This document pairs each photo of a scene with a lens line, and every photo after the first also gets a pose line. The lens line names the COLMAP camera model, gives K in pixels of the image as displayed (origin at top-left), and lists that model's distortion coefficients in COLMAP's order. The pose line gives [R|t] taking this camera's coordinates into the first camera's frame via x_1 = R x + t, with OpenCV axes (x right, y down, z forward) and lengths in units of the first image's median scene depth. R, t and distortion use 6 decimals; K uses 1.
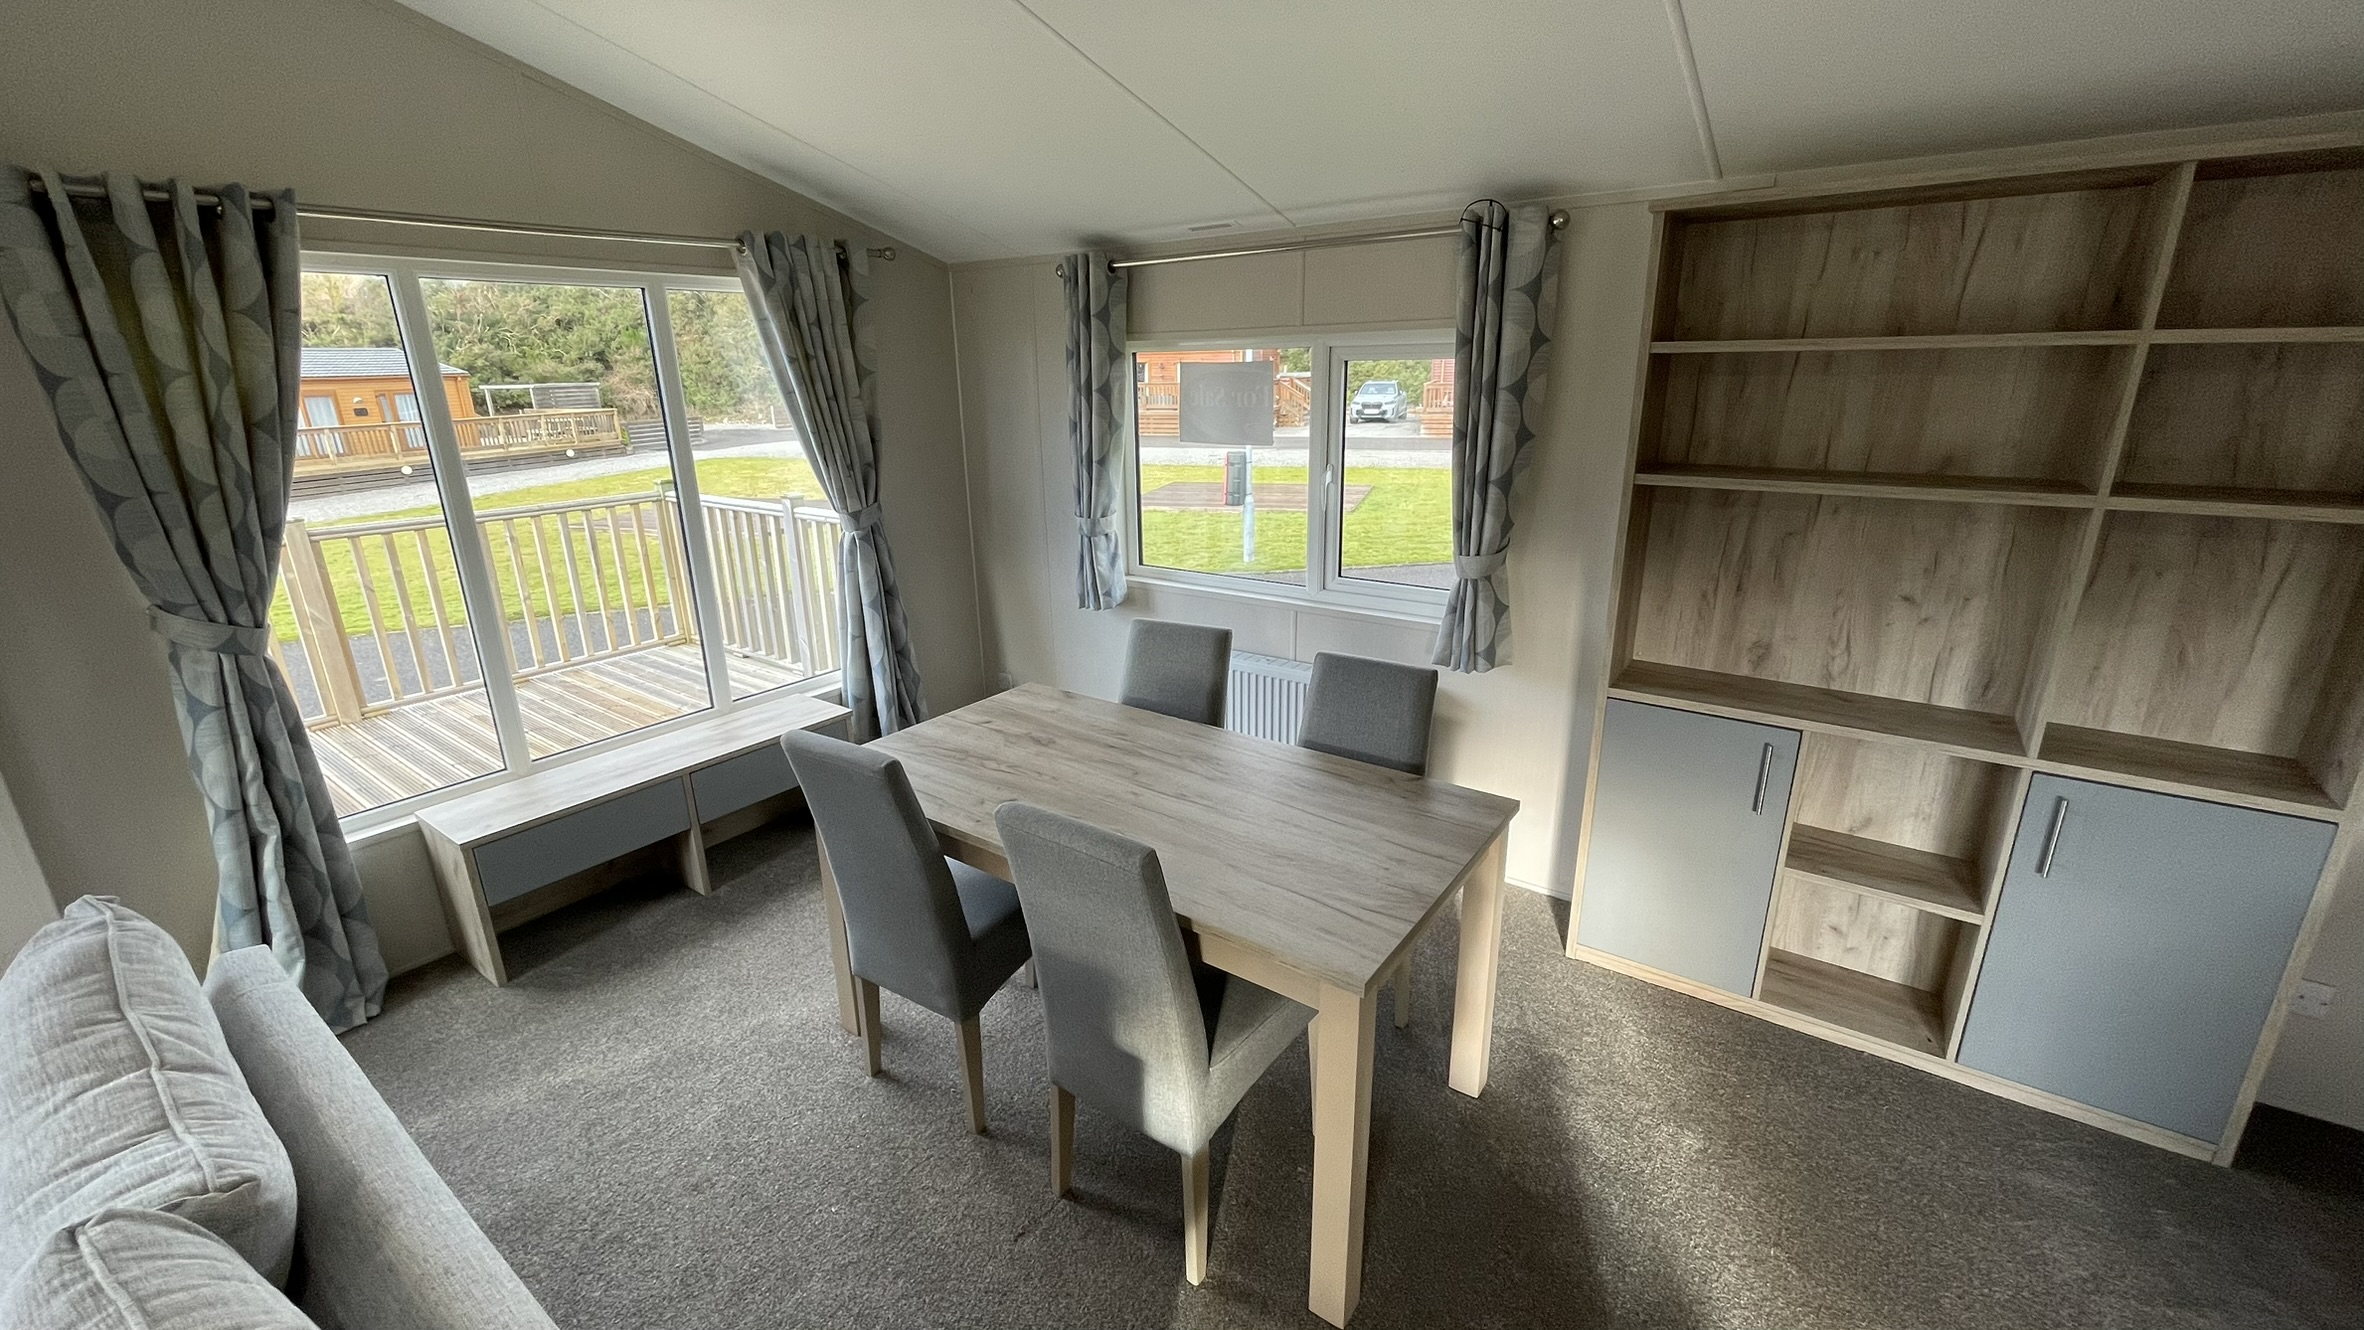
lens RADIAL K [[954.6, 0, 1182.1], [0, 954.6, 653.9], [0, 0, 1]] dist [-0.002288, 0.000233]
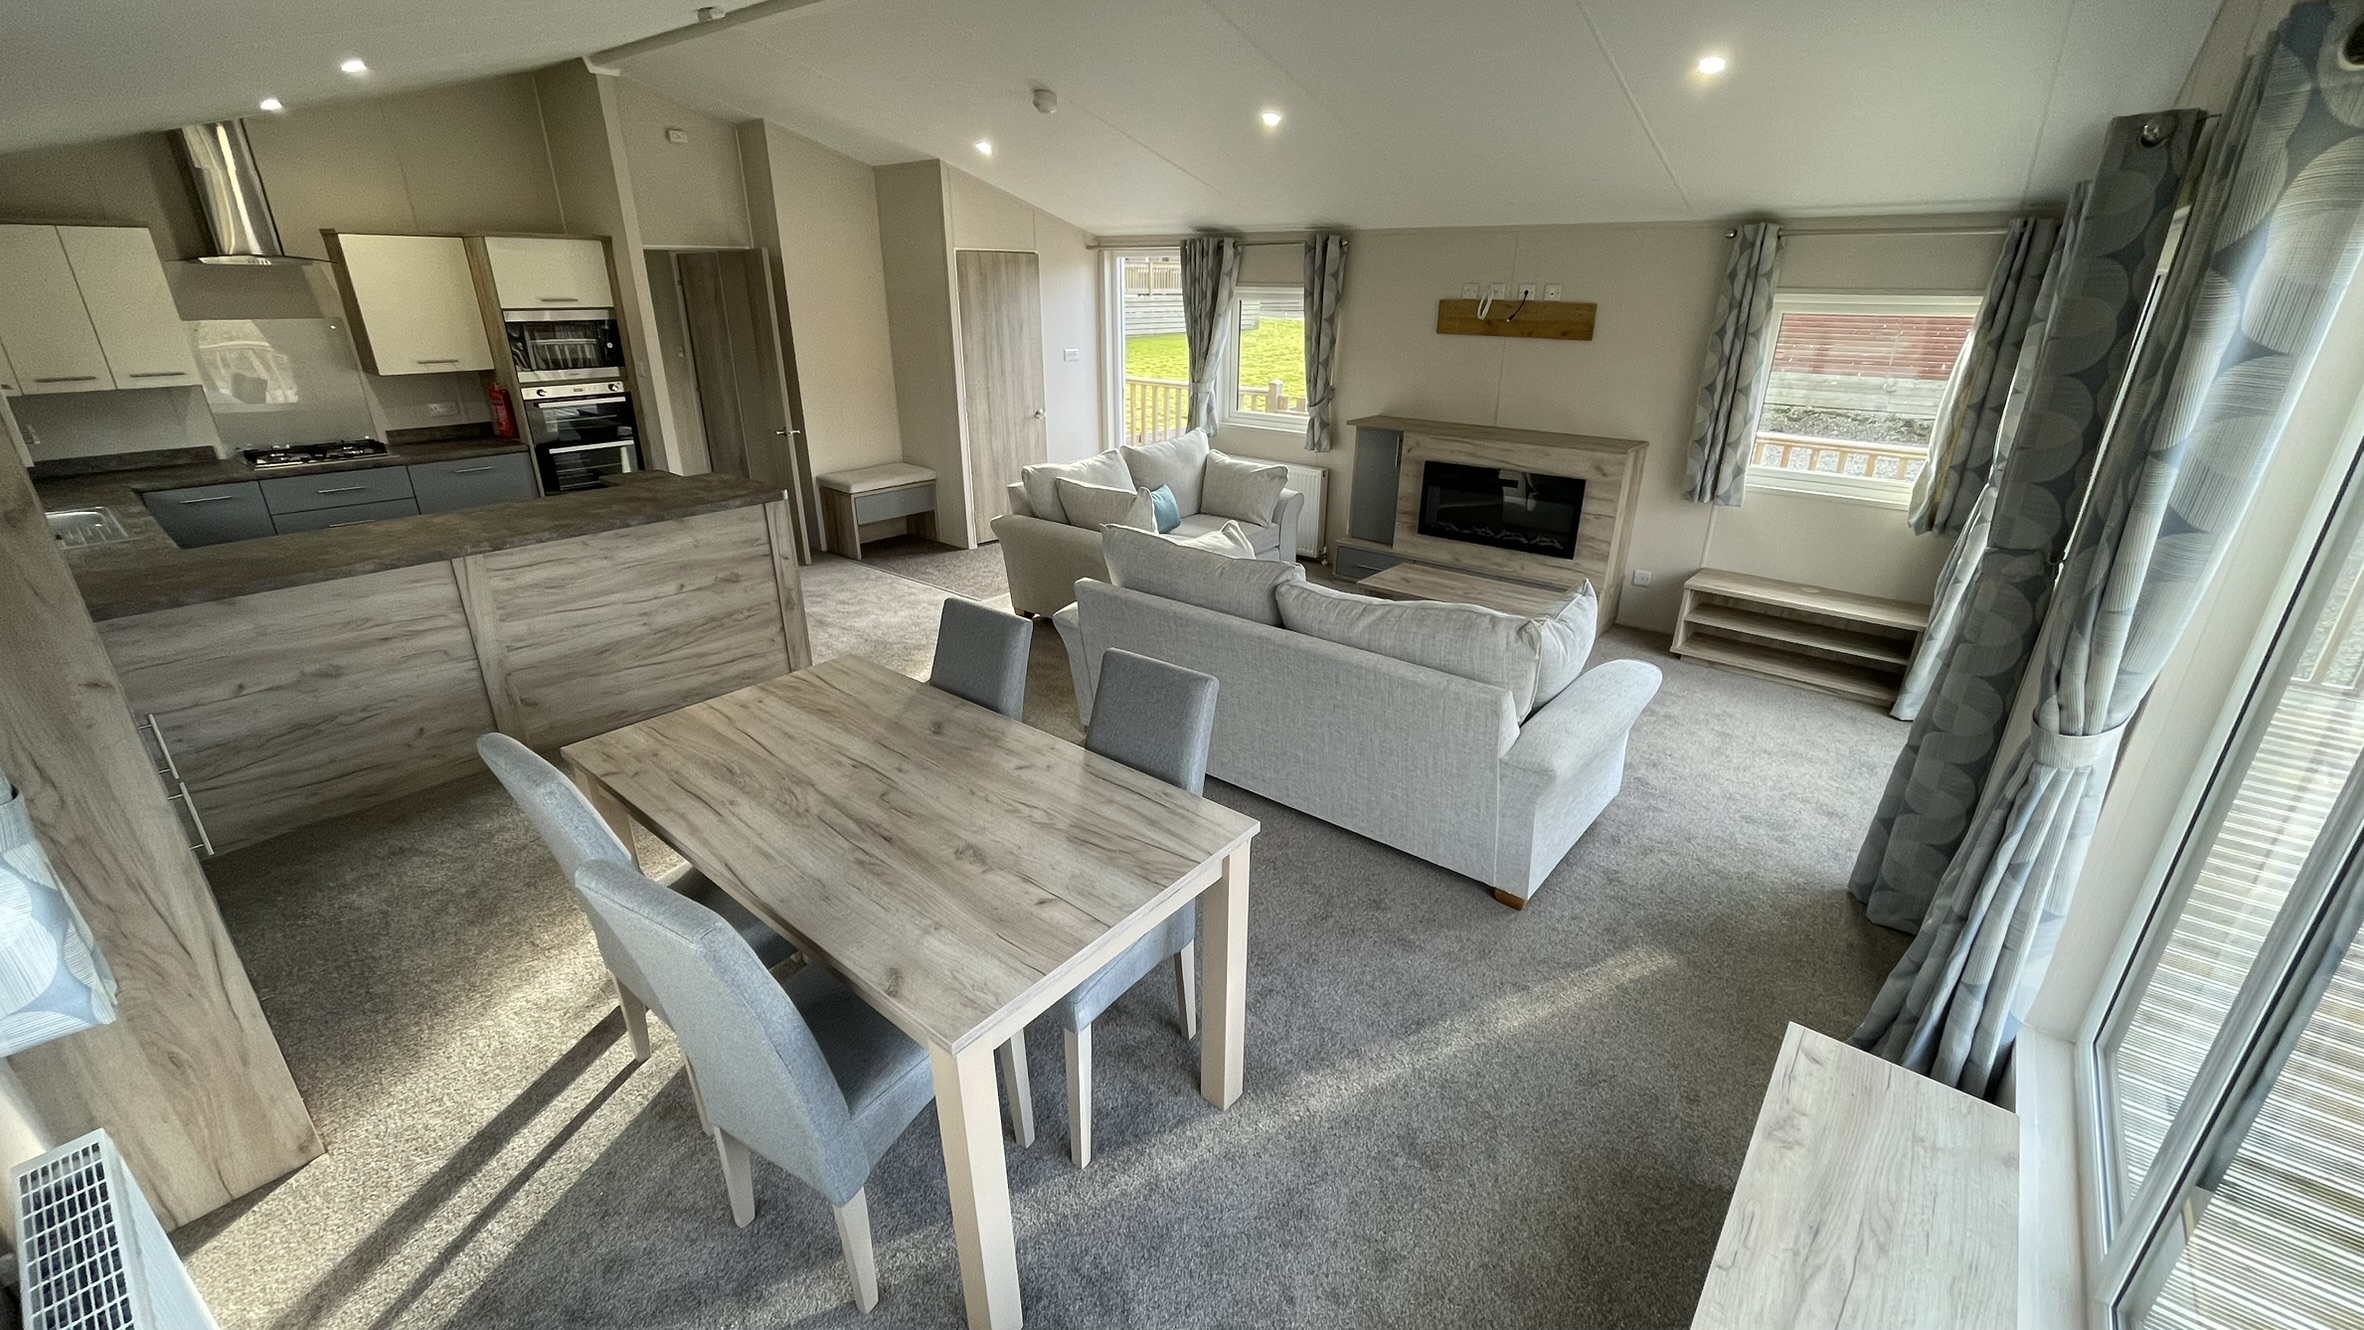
lens RADIAL K [[958.9, 0, 1180.3], [0, 958.9, 656.7], [0, 0, 1]] dist [-0.001277, -0.000544]
pose [[-0.997740, -0.013056, 0.065905, -0.299981], [0.030874, 0.782134, 0.622345, -0.418125], [-0.059672, 0.622974, -0.779963, 1.236395]]
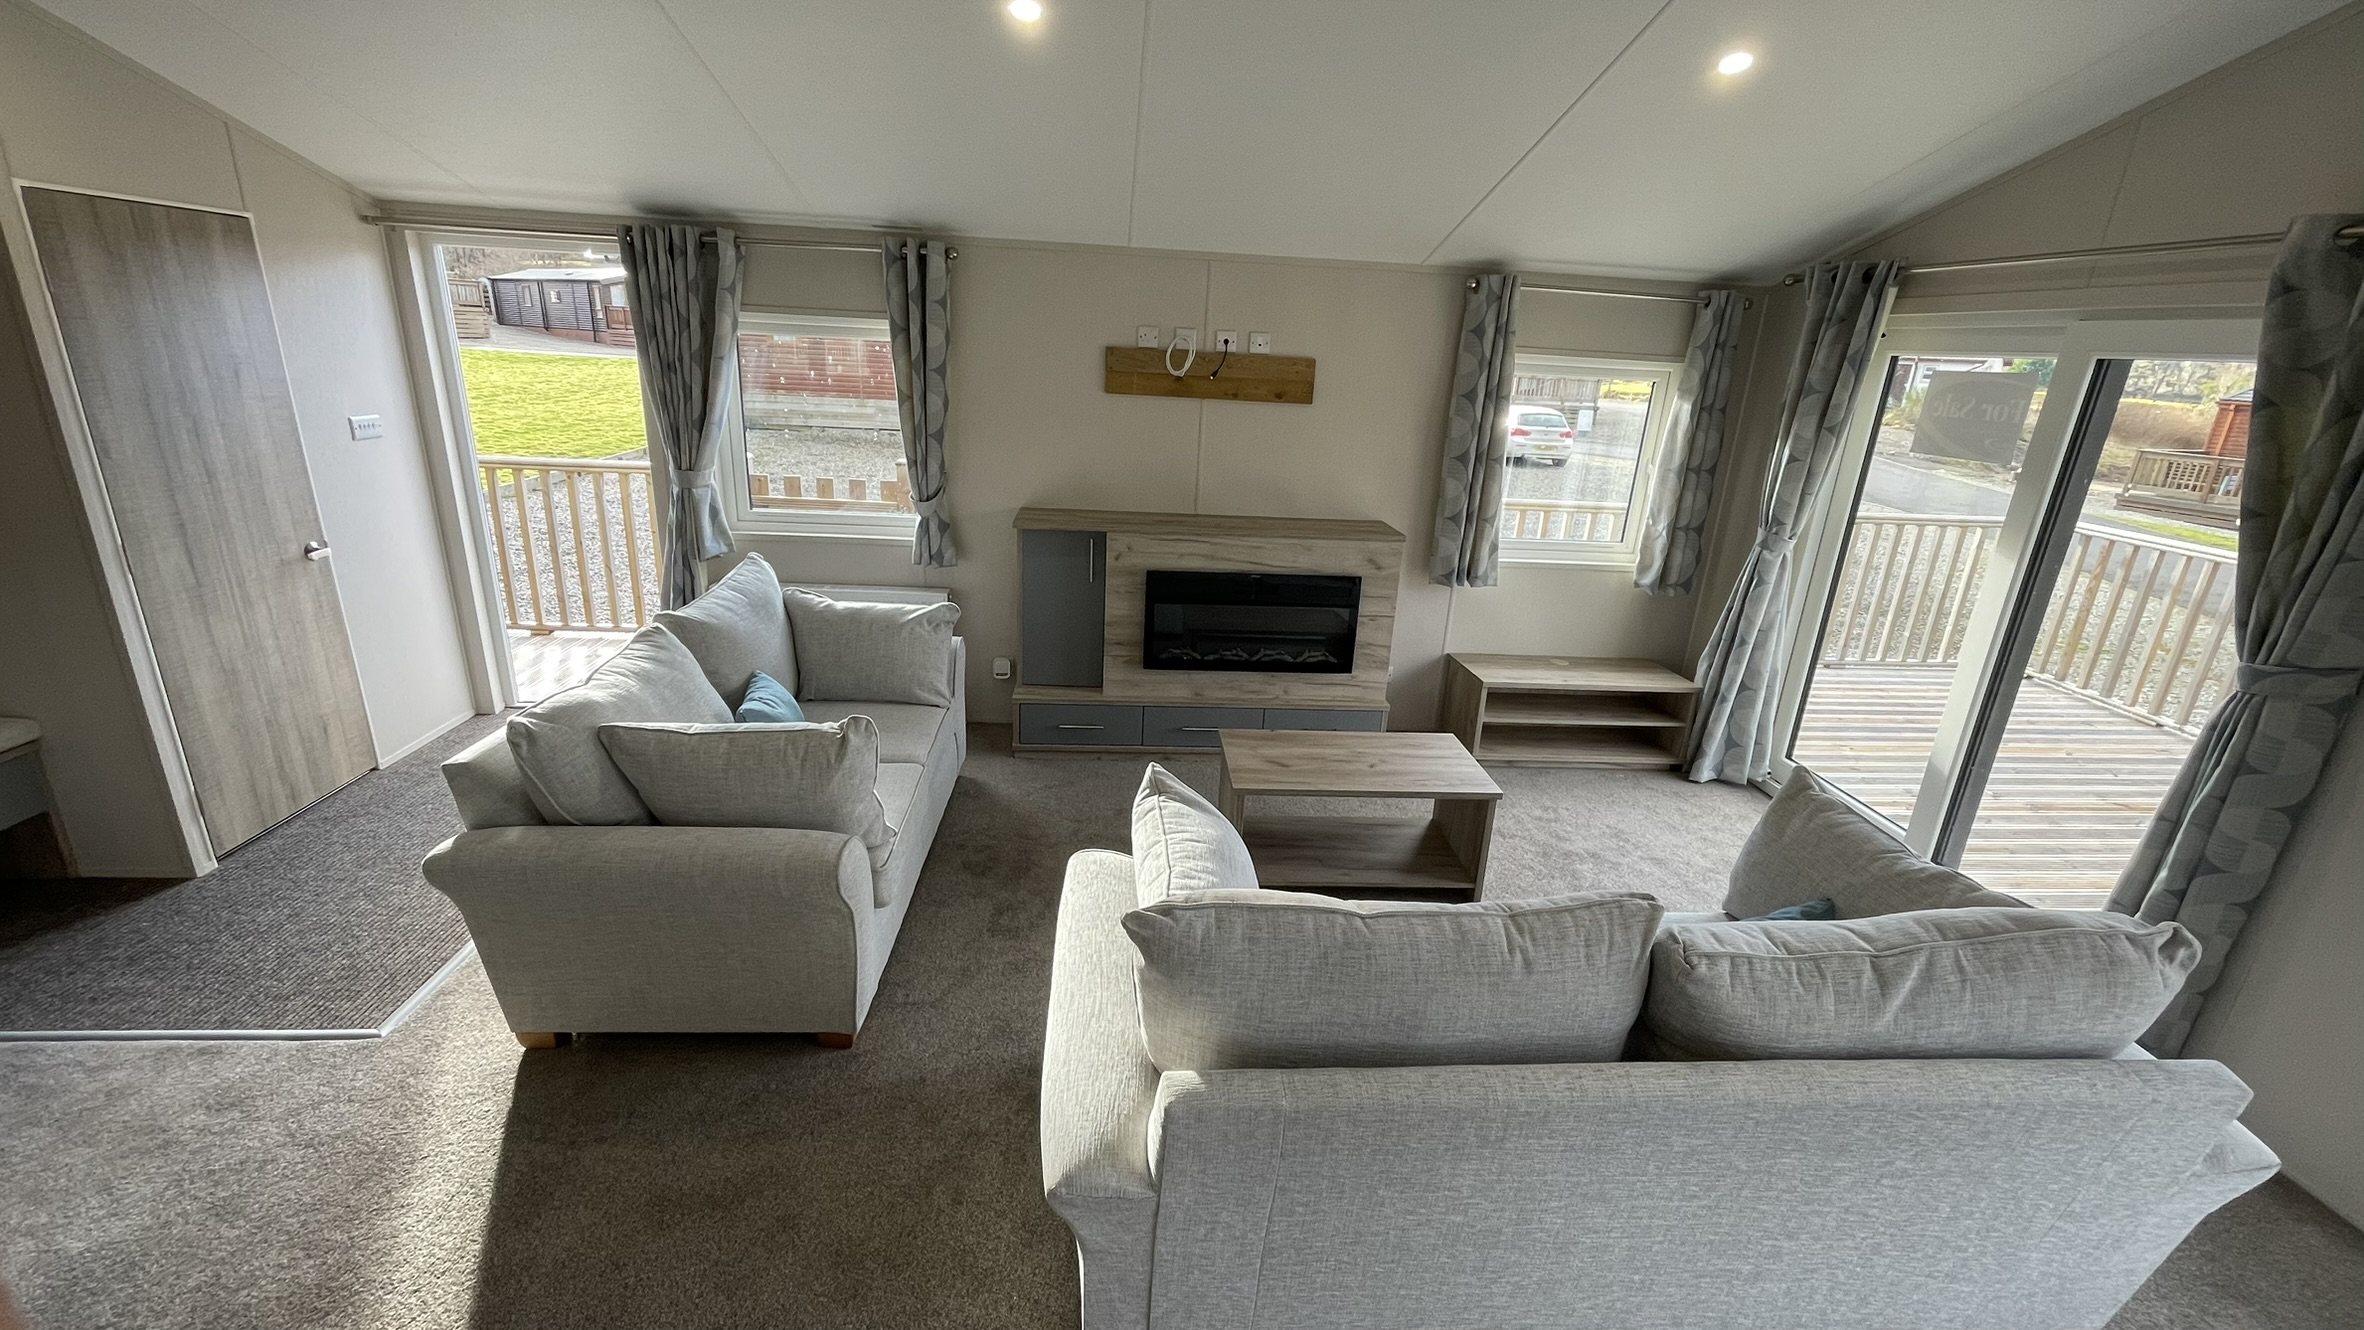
lens RADIAL K [[954.6, 0, 1182.1], [0, 954.6, 653.9], [0, 0, 1]] dist [-0.002288, 0.000233]
pose [[-0.766499, 0.181389, -0.616099, 0.146445], [-0.224589, 0.823021, 0.521724, -0.147479], [0.601697, 0.538270, -0.590107, 0.391168]]
